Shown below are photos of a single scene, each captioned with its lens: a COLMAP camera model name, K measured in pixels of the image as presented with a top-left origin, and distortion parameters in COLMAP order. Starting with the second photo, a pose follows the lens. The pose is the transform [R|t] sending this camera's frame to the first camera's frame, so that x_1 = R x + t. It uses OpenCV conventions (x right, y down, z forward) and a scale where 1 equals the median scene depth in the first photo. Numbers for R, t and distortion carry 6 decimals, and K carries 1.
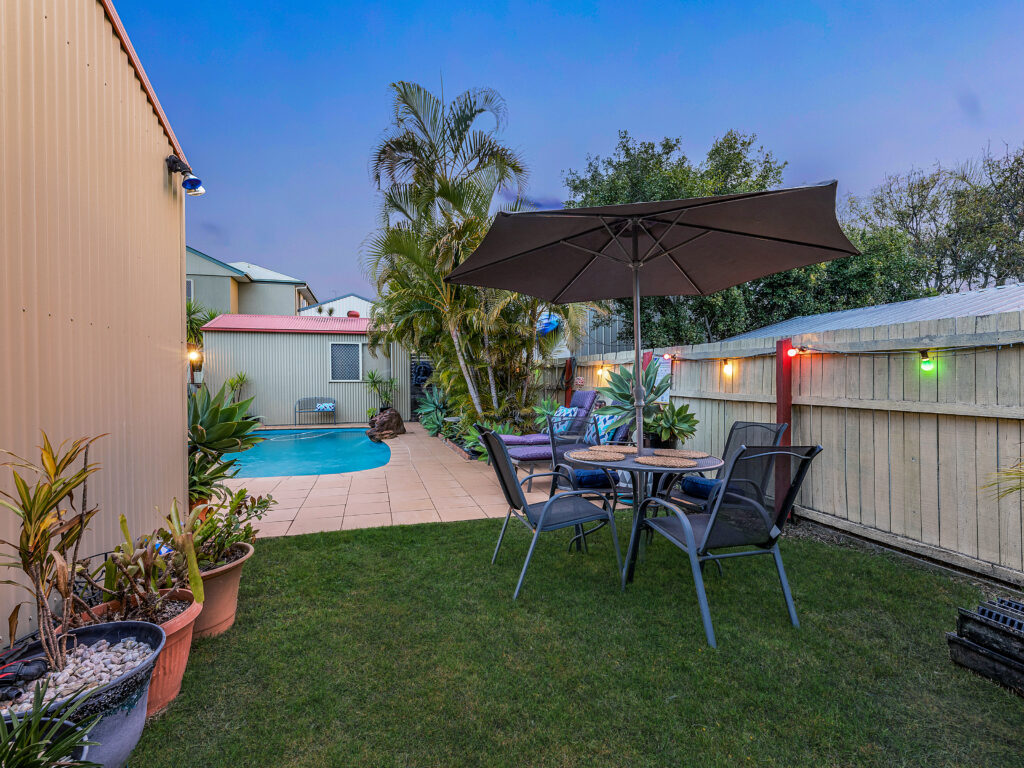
lens RADIAL K [[469.7, 0, 515.6], [0, 469.7, 387.1], [0, 0, 1]] dist [-0.001006, -0.000162]
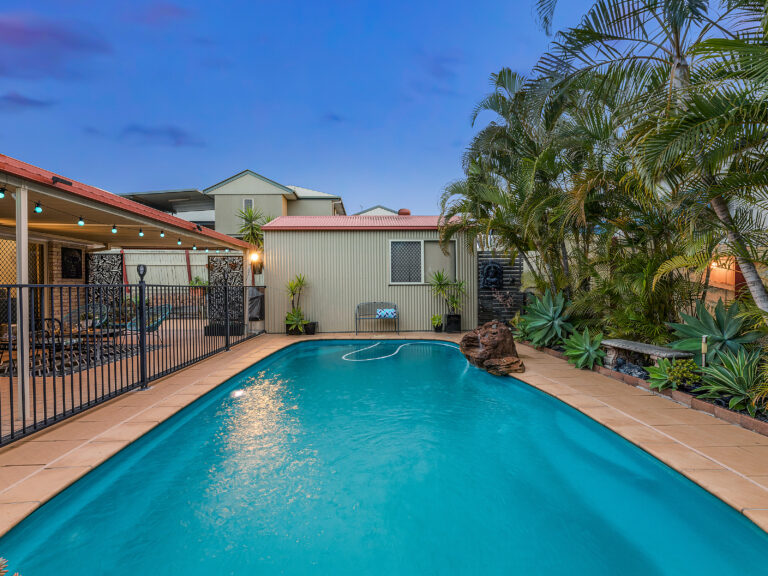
lens RADIAL K [[352.3, 0, 382.5], [0, 352.3, 289.7], [0, 0, 1]] dist [-0.001006, -0.000162]
pose [[0.969246, 0.001546, -0.246089, -0.244191], [-0.001039, 0.999997, 0.002191, -0.002828], [0.246092, -0.001868, 0.969245, 0.350334]]
